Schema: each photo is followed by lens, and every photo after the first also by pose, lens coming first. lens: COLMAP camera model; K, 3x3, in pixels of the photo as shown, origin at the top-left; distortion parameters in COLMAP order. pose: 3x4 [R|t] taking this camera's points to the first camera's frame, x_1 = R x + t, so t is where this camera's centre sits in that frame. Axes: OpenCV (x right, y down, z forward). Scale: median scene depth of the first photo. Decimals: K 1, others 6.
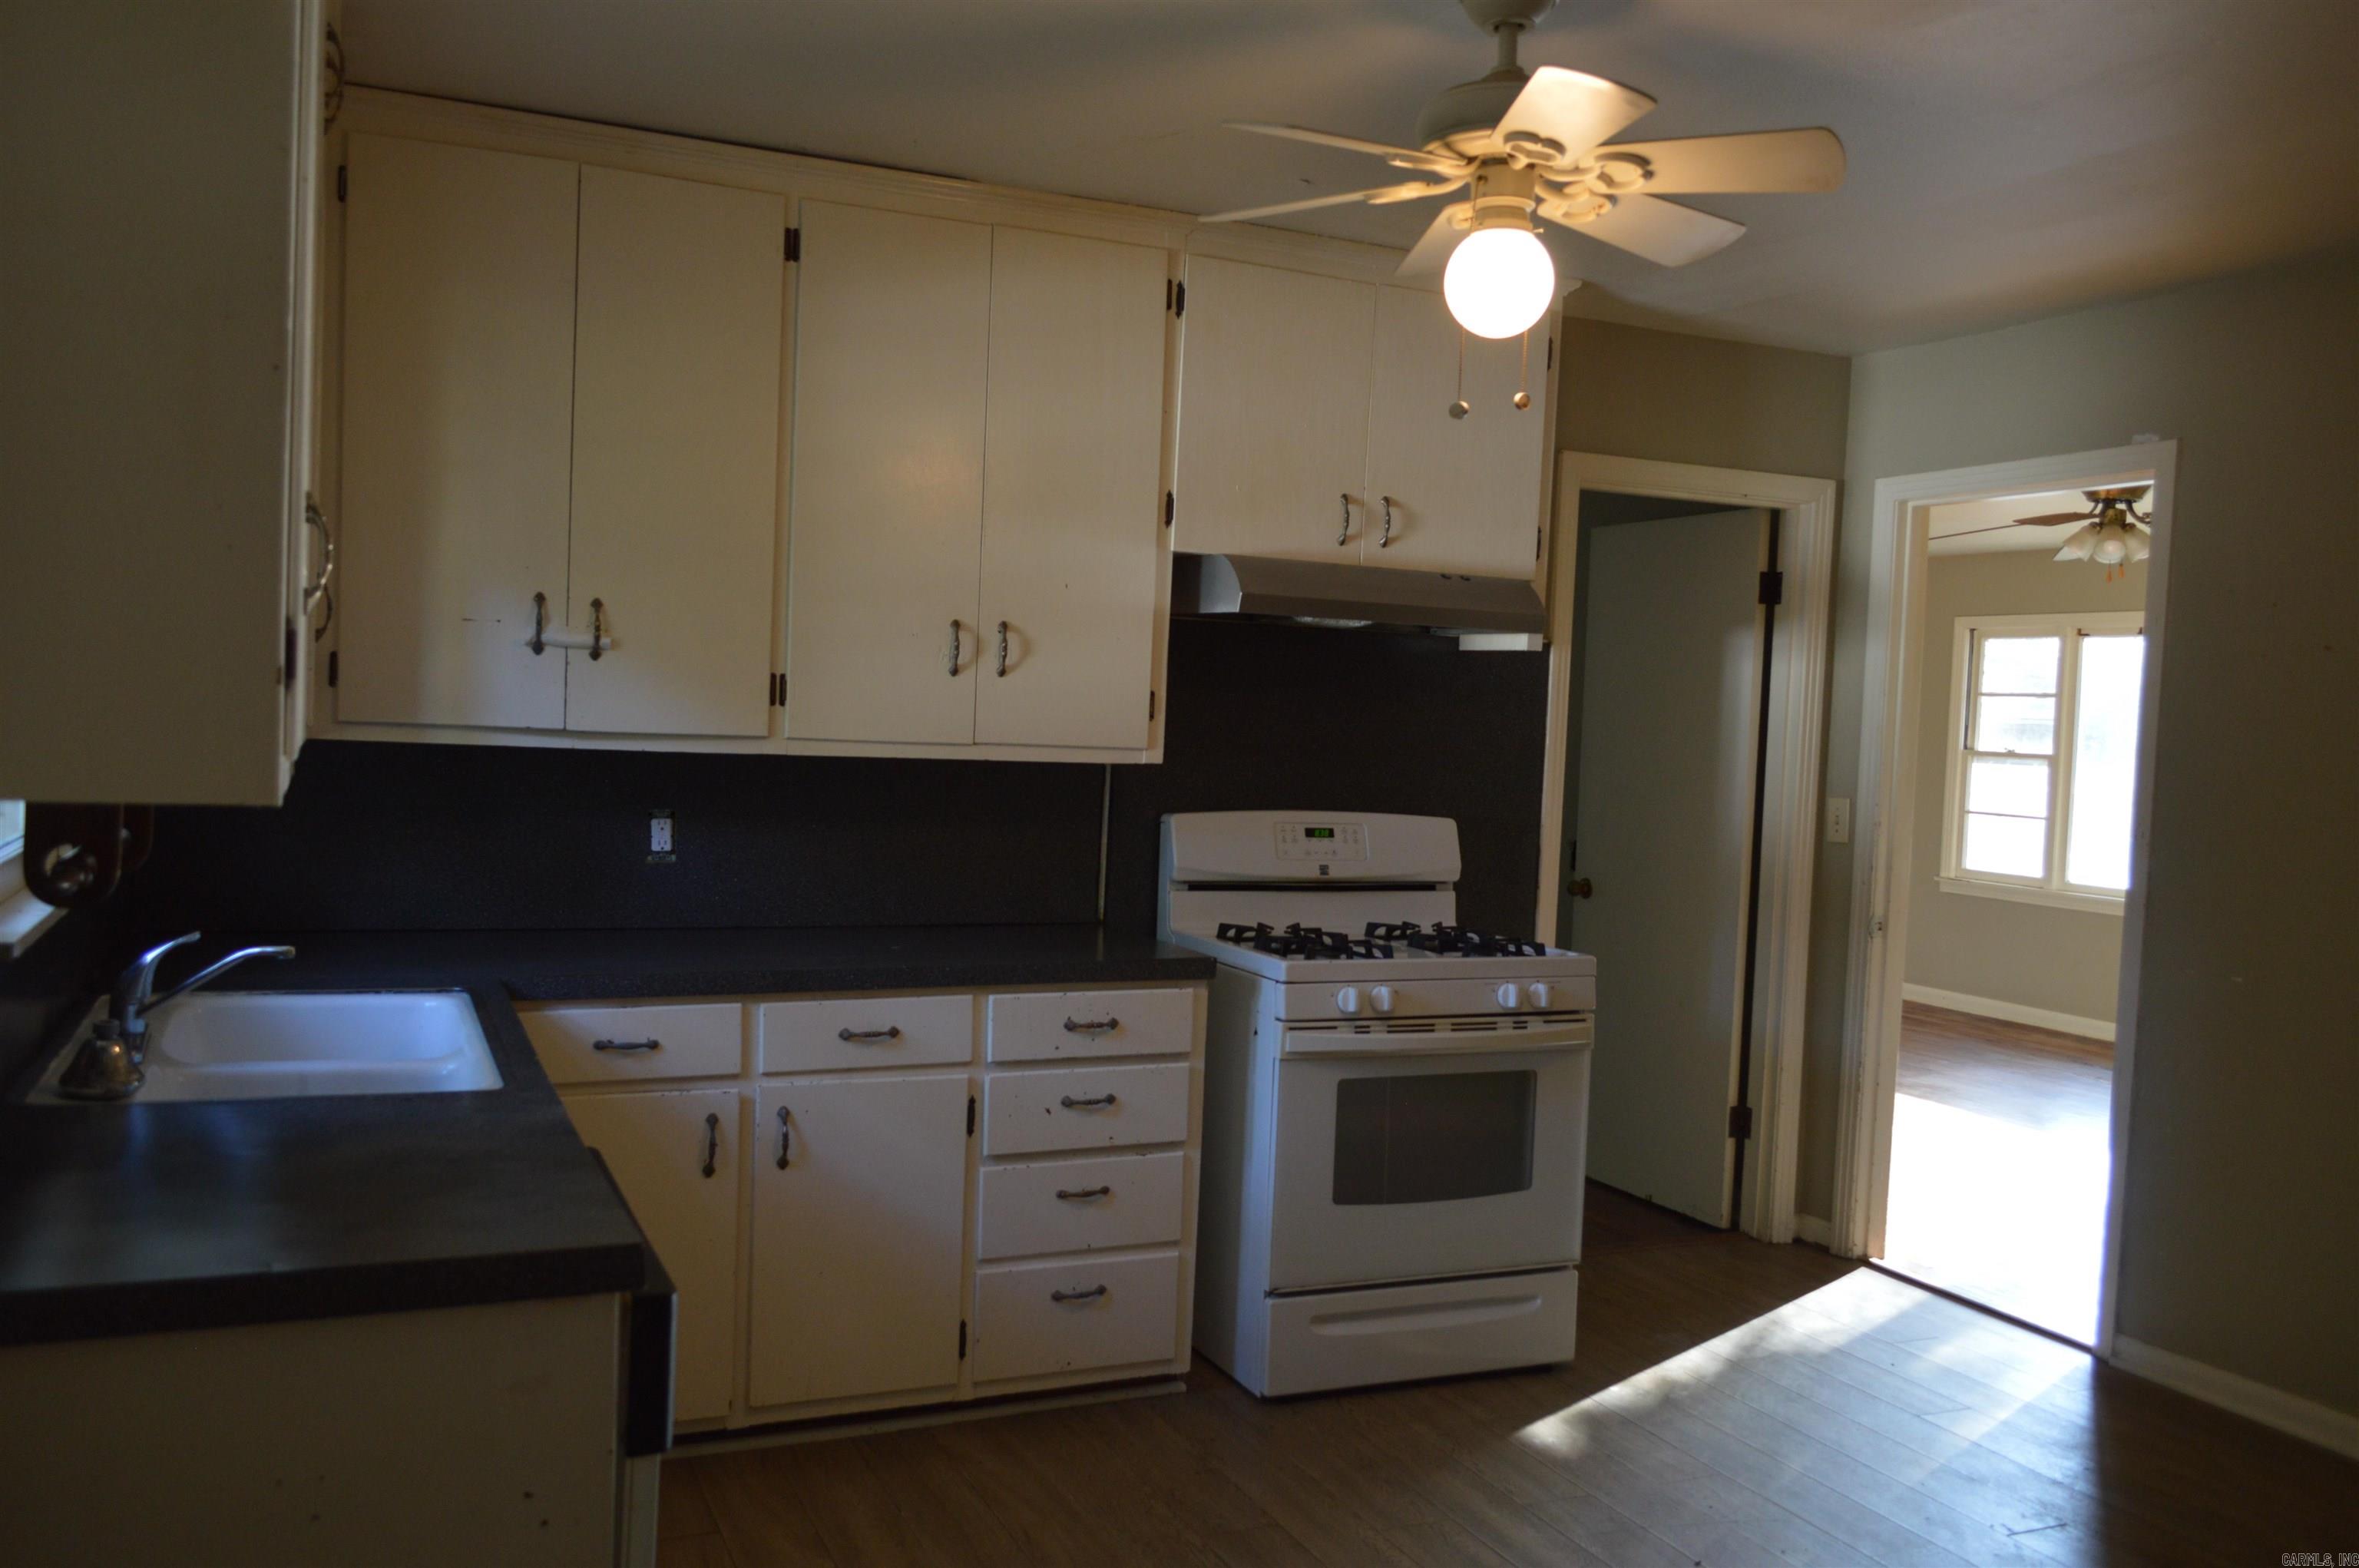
lens RADIAL K [[1893.2, 0, 1194.6], [0, 1893.2, 776.3], [0, 0, 1]] dist [-0.014909, 0.001457]
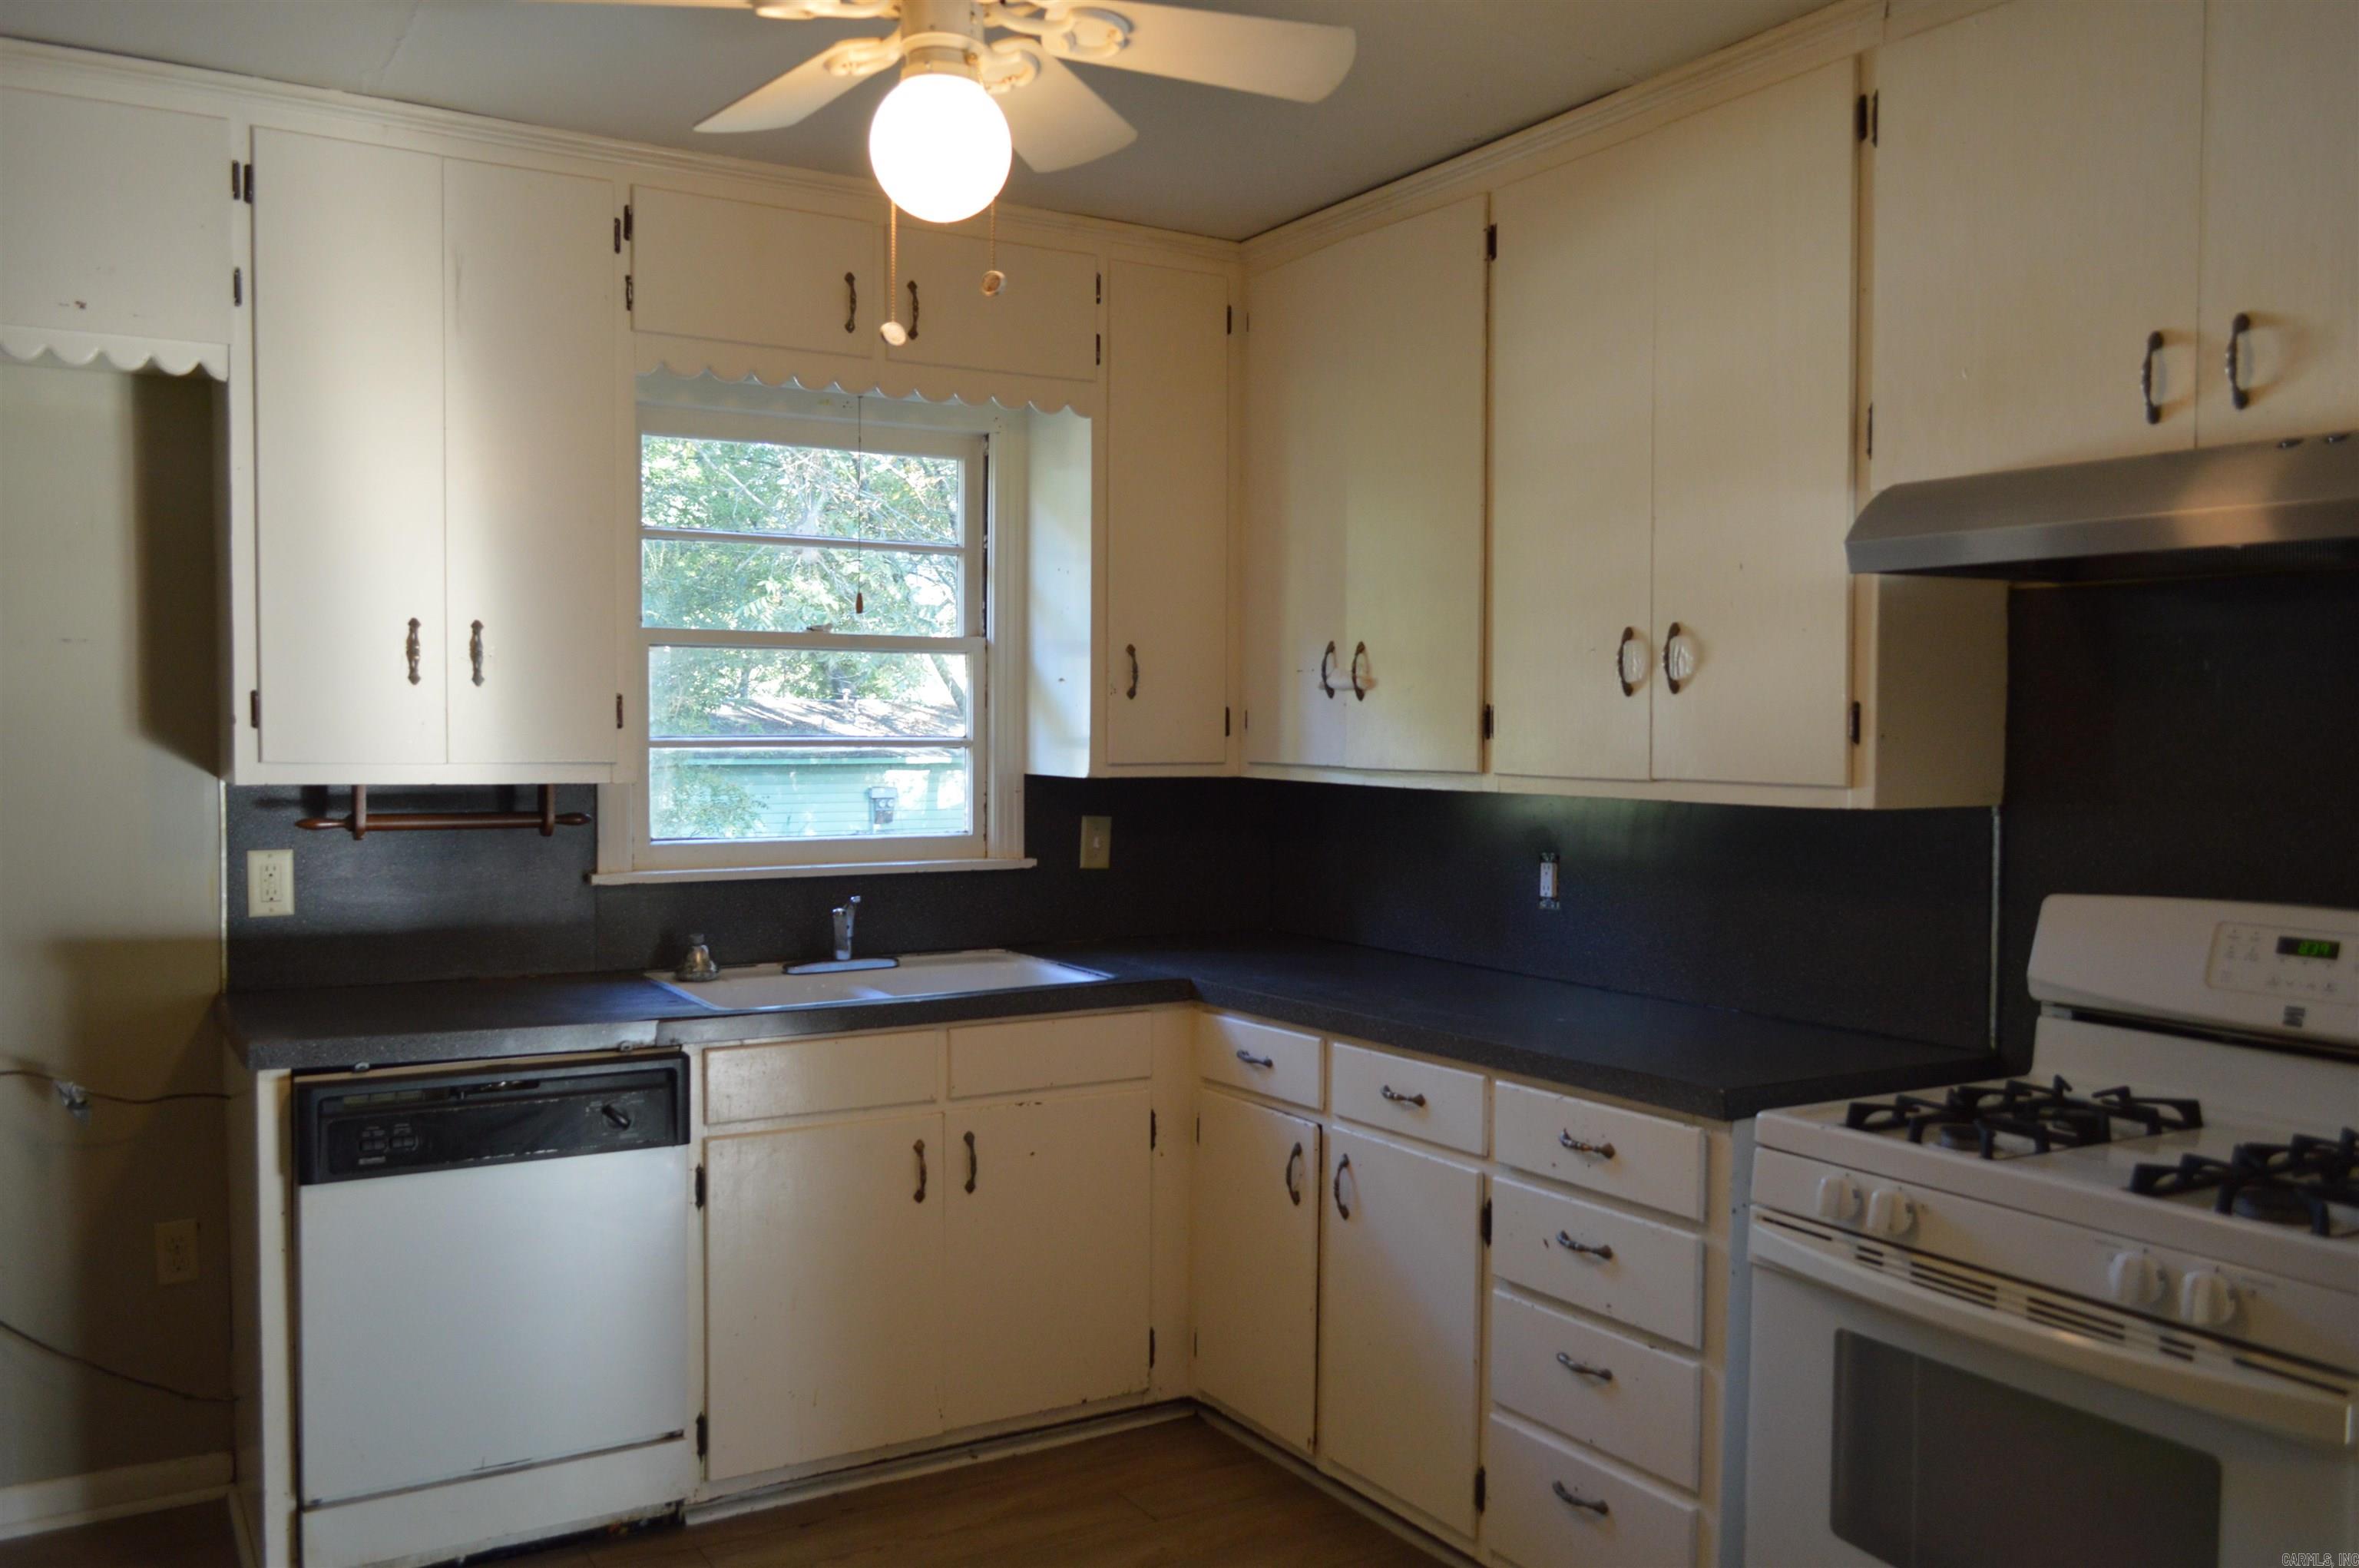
lens RADIAL K [[1837.2, 0, 1179.5], [0, 1837.2, 784.0], [0, 0, 1]] dist [-0.037101, -0.002926]
pose [[0.122789, -0.011213, -0.992370, 0.629917], [-0.041245, 0.999015, -0.016391, 0.005503], [0.991575, 0.042943, 0.122205, 0.717513]]
